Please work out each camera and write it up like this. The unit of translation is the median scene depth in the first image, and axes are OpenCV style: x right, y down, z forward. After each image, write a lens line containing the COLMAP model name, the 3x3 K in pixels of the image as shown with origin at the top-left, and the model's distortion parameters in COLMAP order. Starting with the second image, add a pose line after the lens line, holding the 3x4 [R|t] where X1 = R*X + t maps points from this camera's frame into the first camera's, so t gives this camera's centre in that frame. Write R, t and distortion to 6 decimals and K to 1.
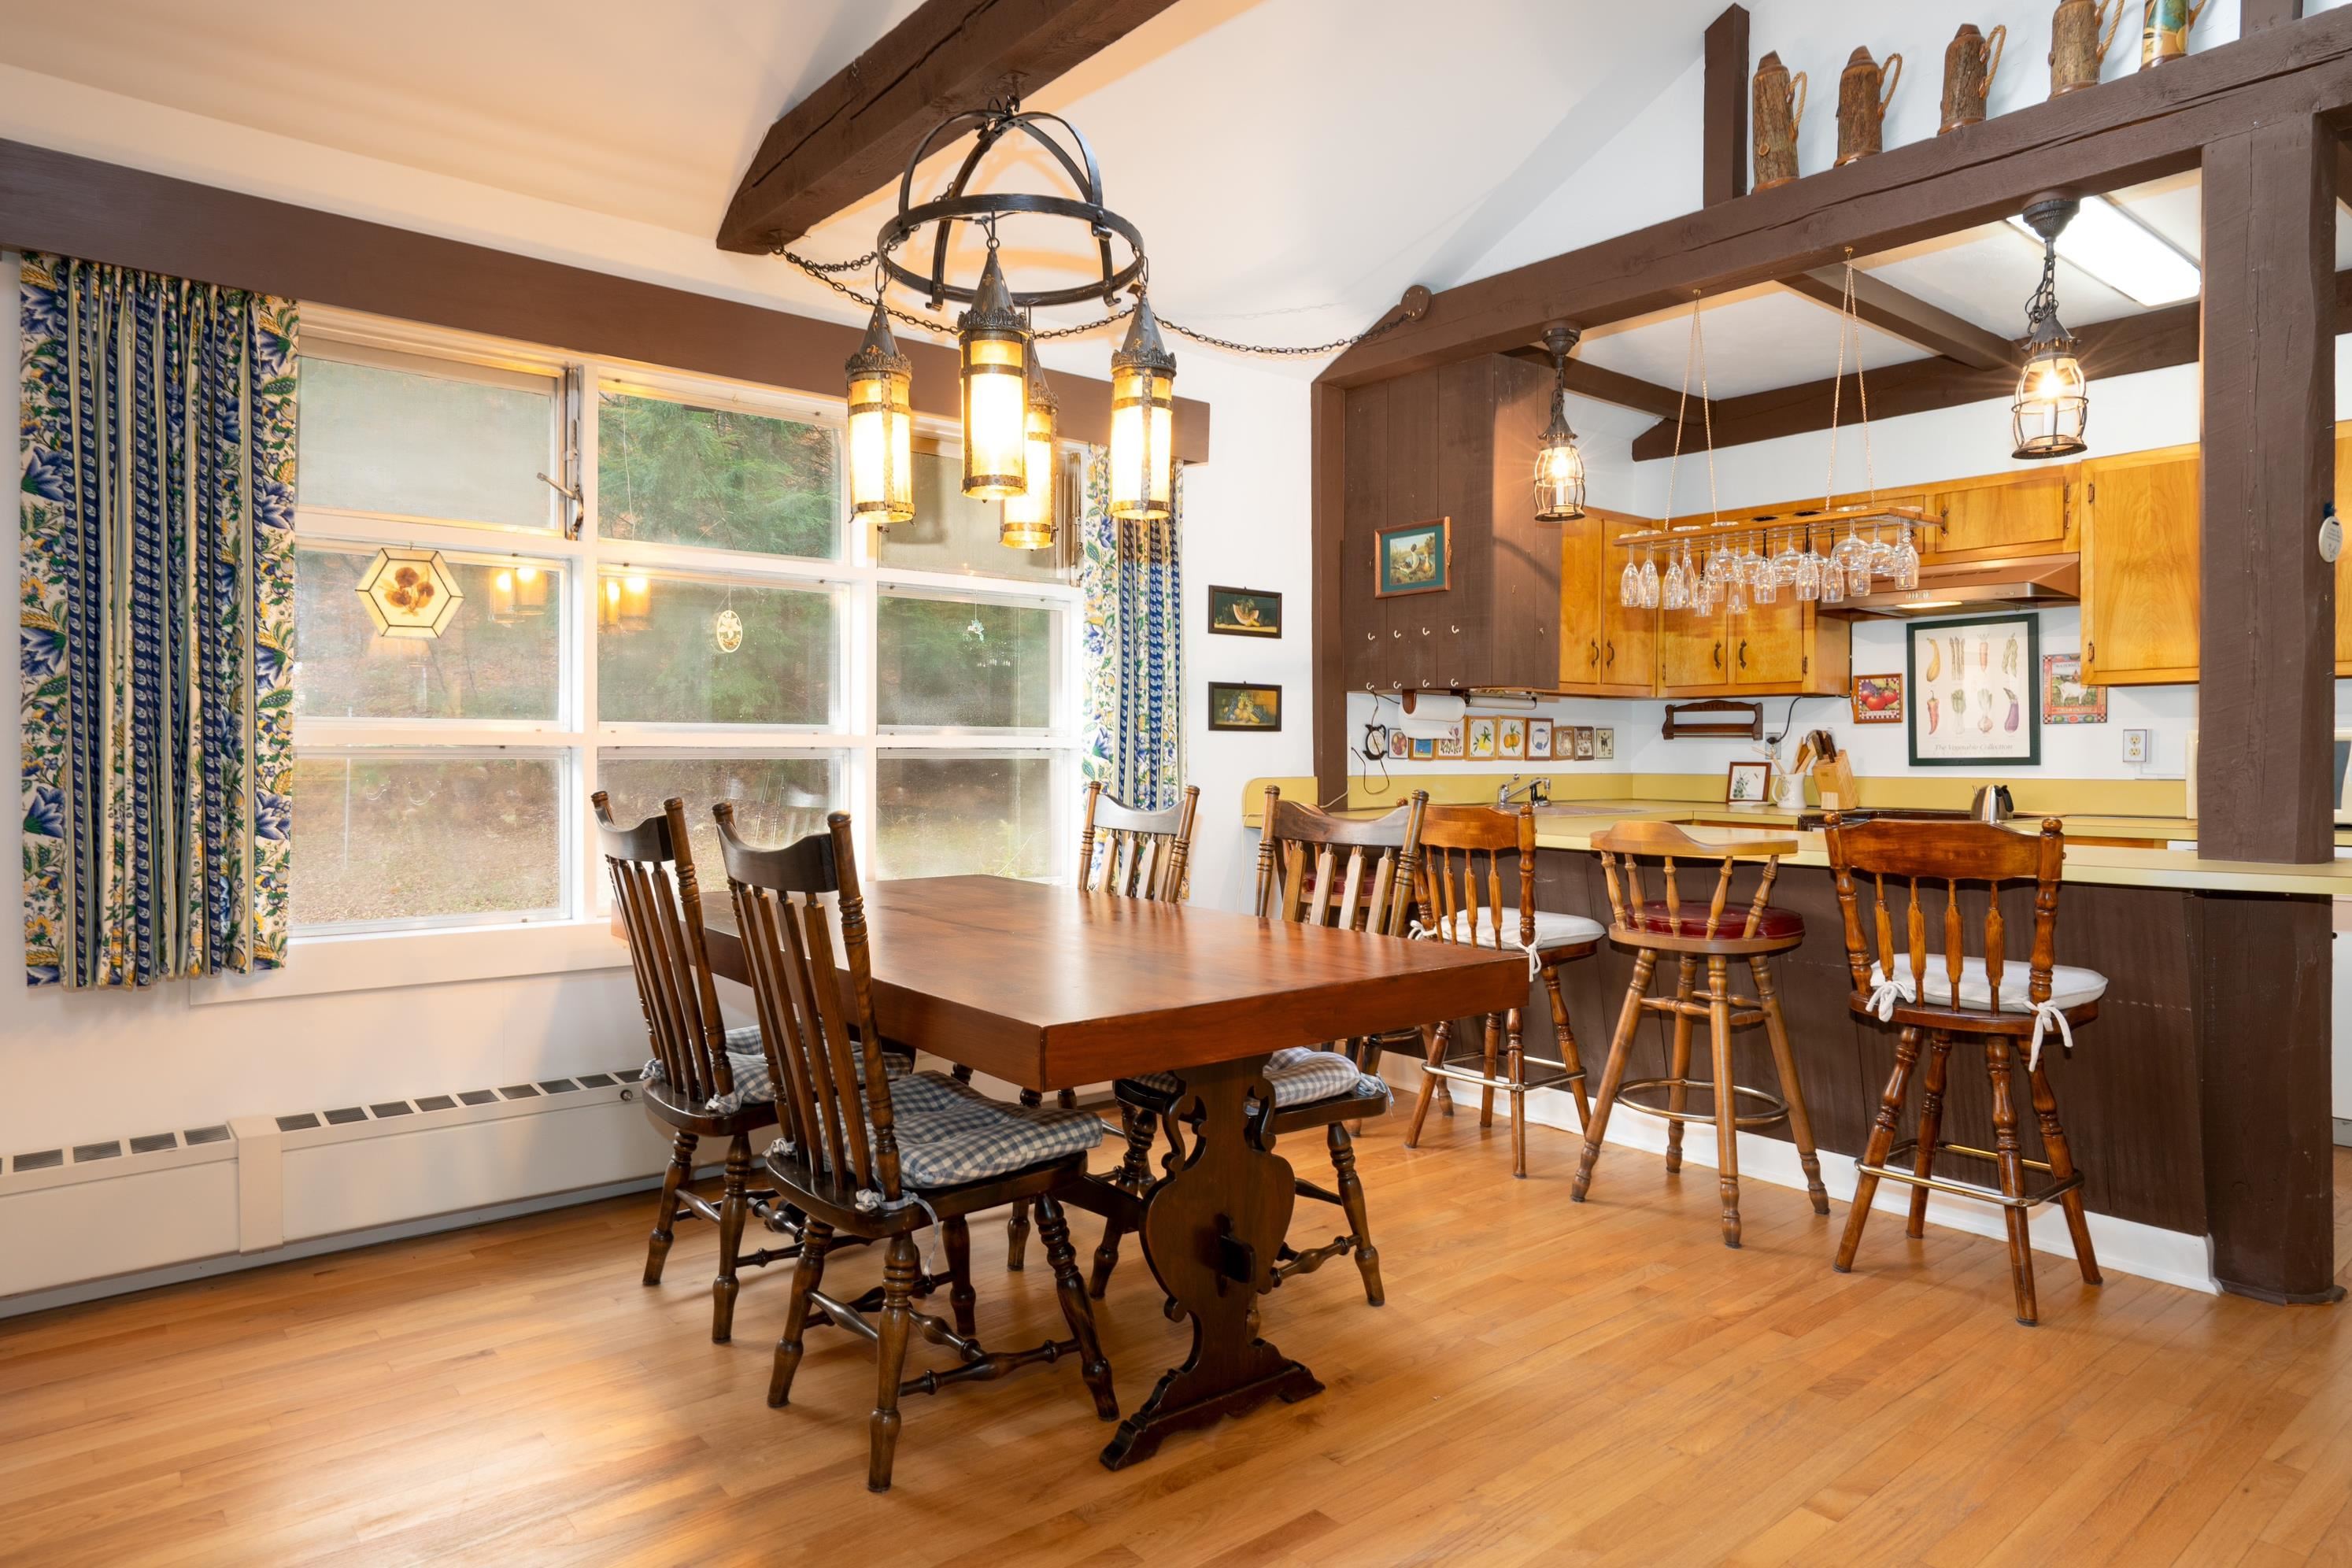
lens RADIAL K [[1403.2, 0, 1181.8], [0, 1403.2, 782.0], [0, 0, 1]] dist [-0.026702, 0.026086]
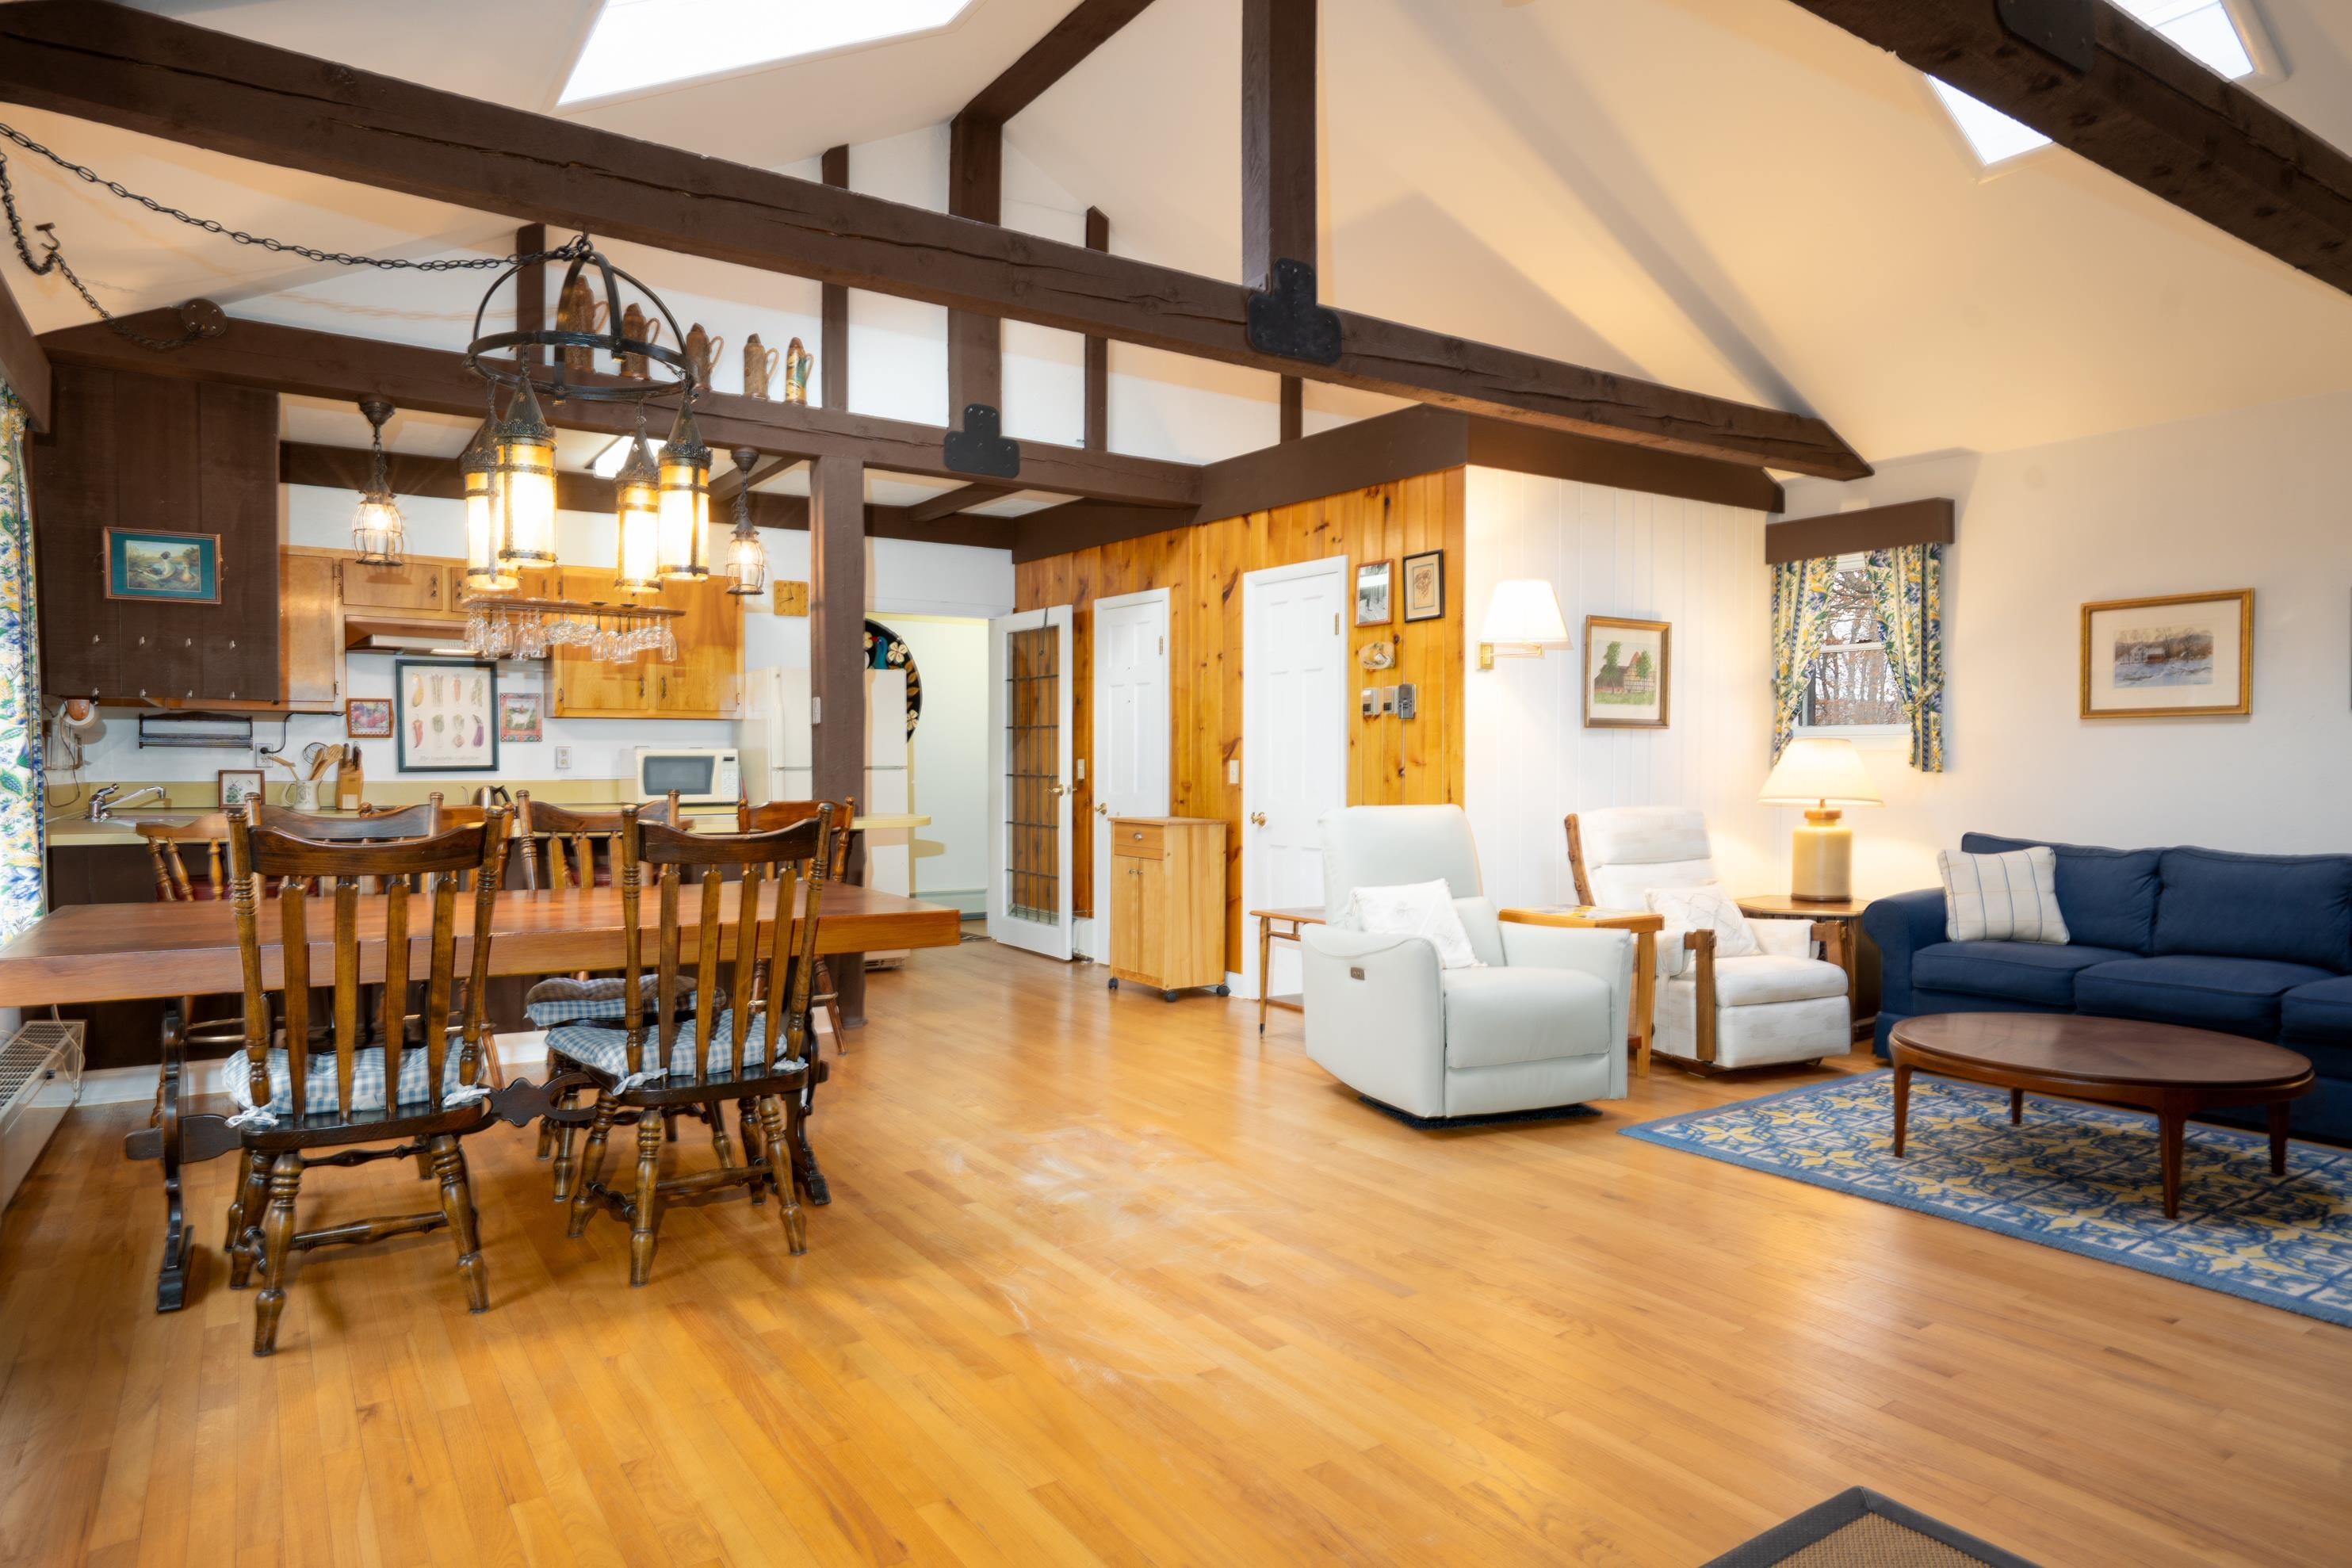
lens RADIAL K [[1403.2, 0, 1167.2], [0, 1403.2, 774.3], [0, 0, 1]] dist [-0.026702, 0.026086]
pose [[0.101280, -0.007069, 0.994833, -0.700685], [0.017688, 0.999829, 0.005304, -0.004695], [-0.994701, 0.017059, 0.101388, 0.183887]]
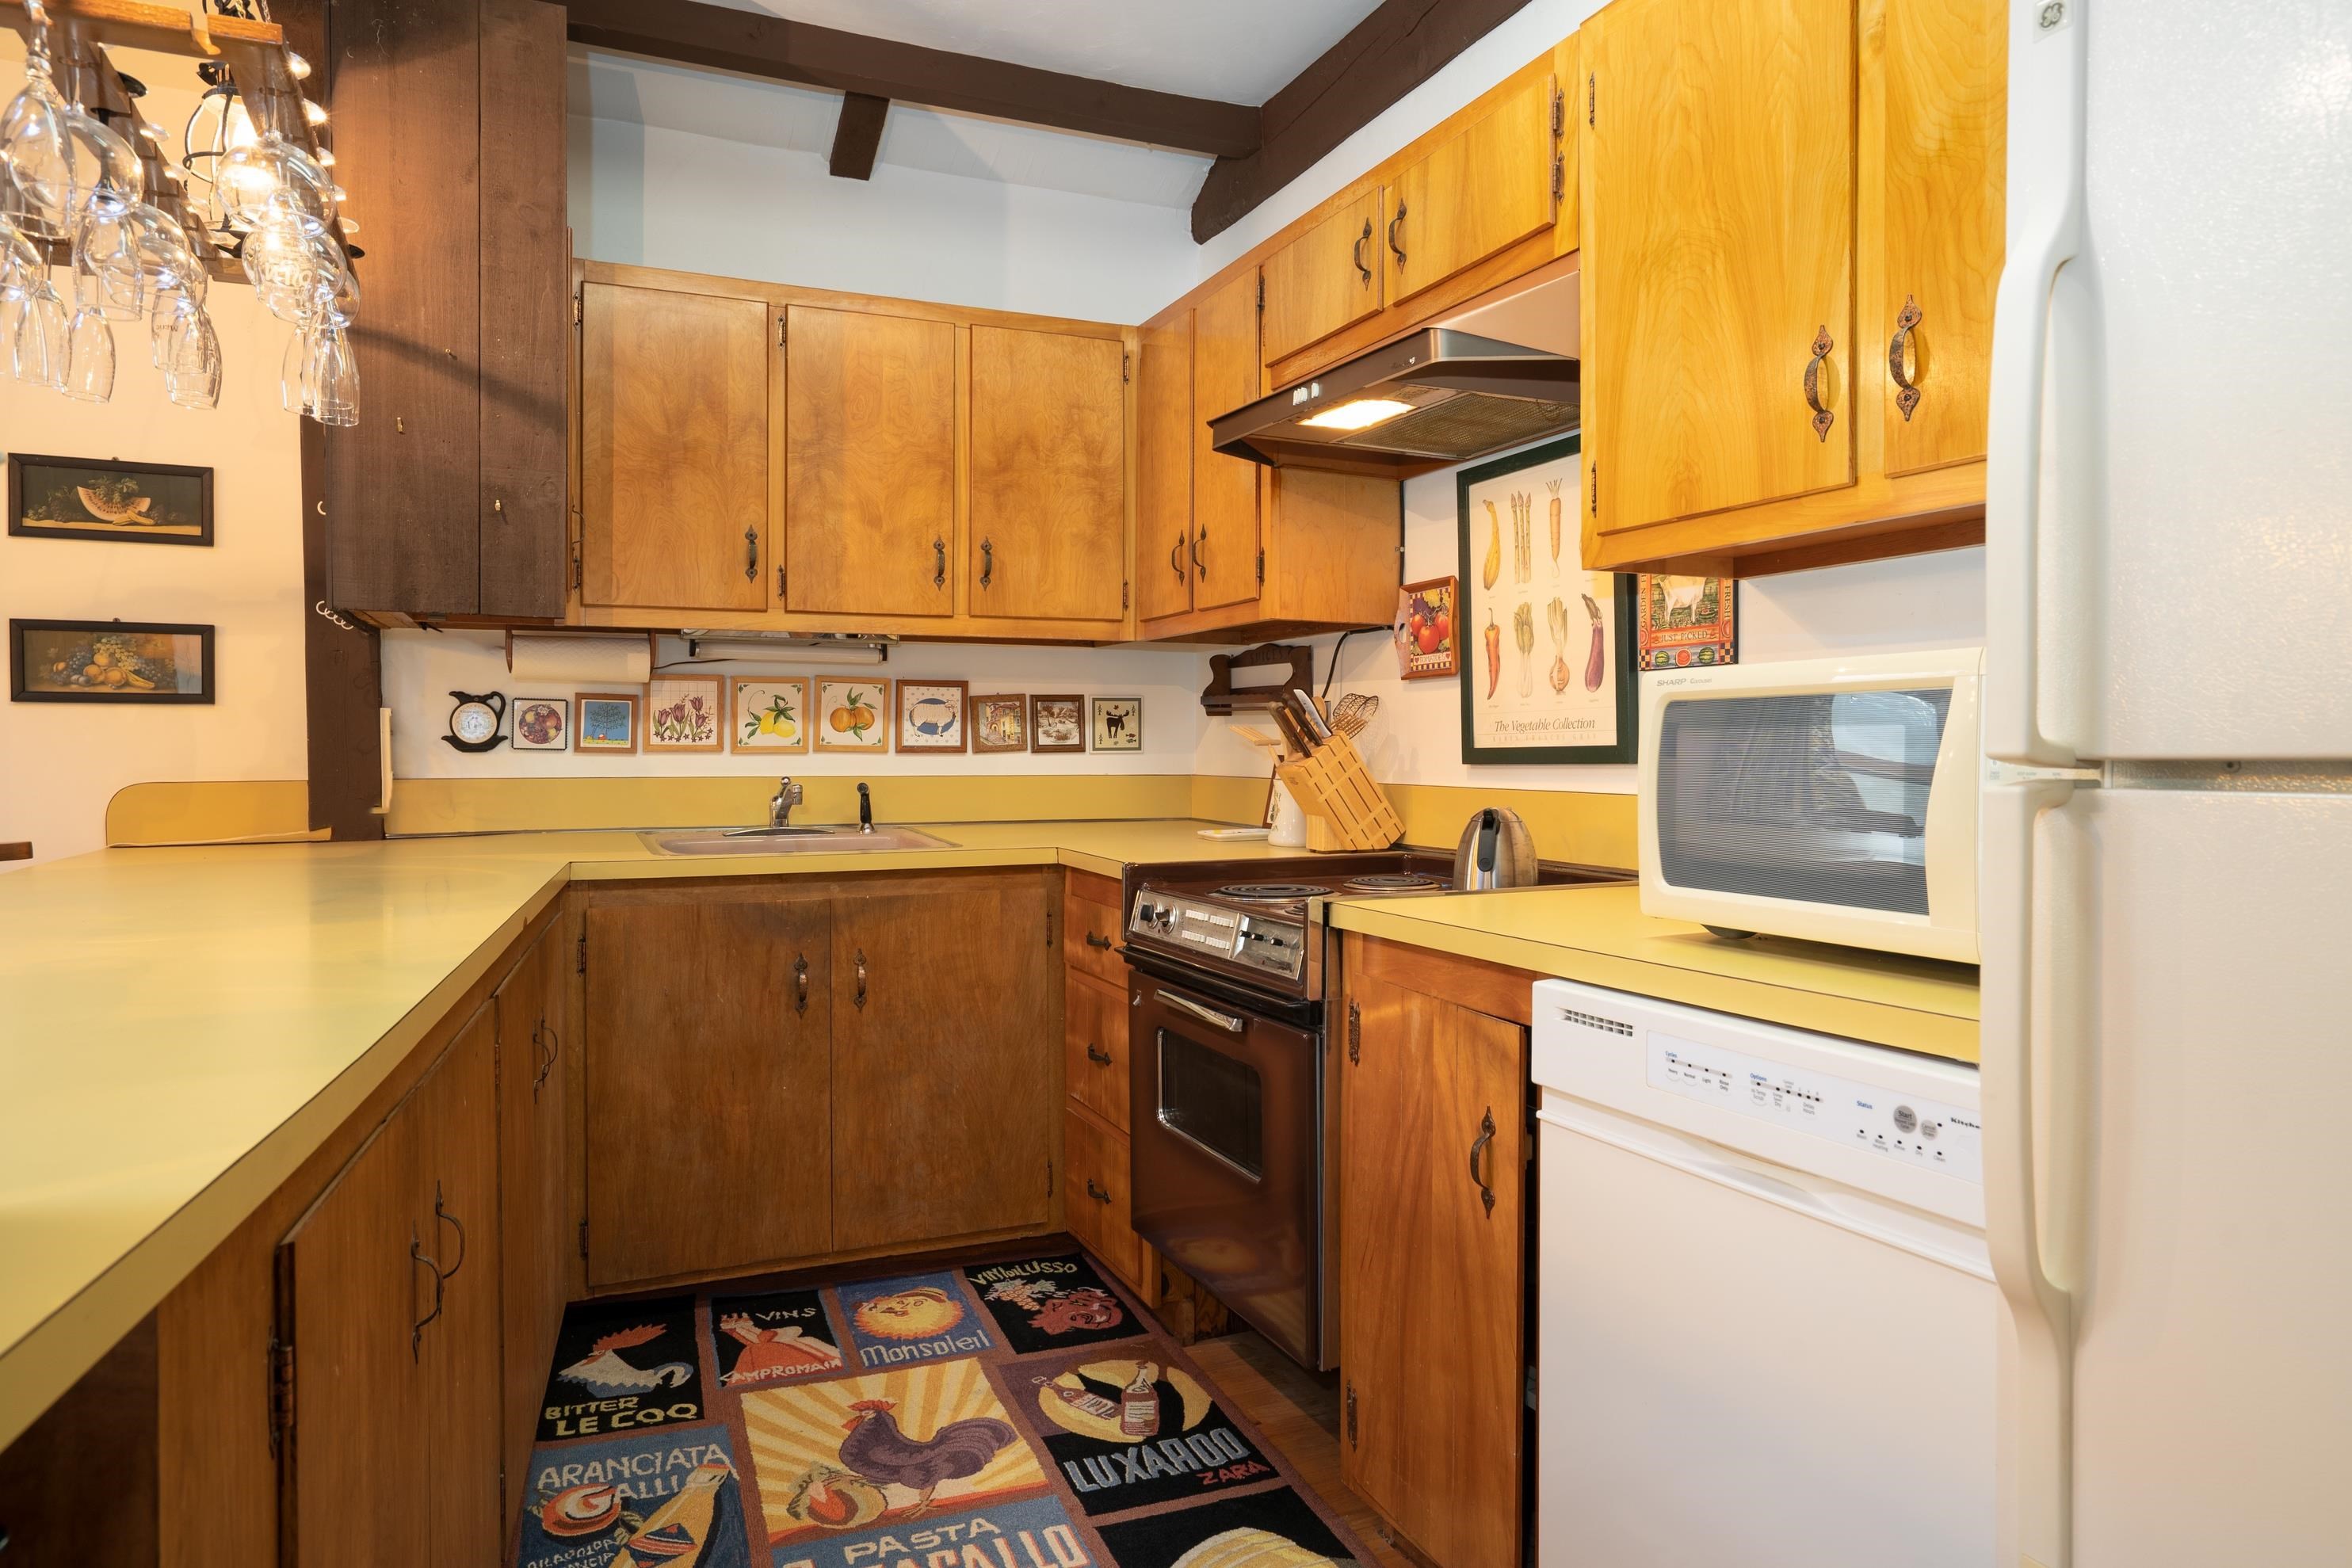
lens RADIAL K [[1454.2, 0, 1166.4], [0, 1454.2, 770.3], [0, 0, 1]] dist [0.010182, 0.000747]
pose [[0.956212, 0.003927, -0.292648, 0.596701], [-0.004607, 0.999988, -0.001635, -0.008487], [0.292638, 0.002912, 0.956219, 0.502830]]
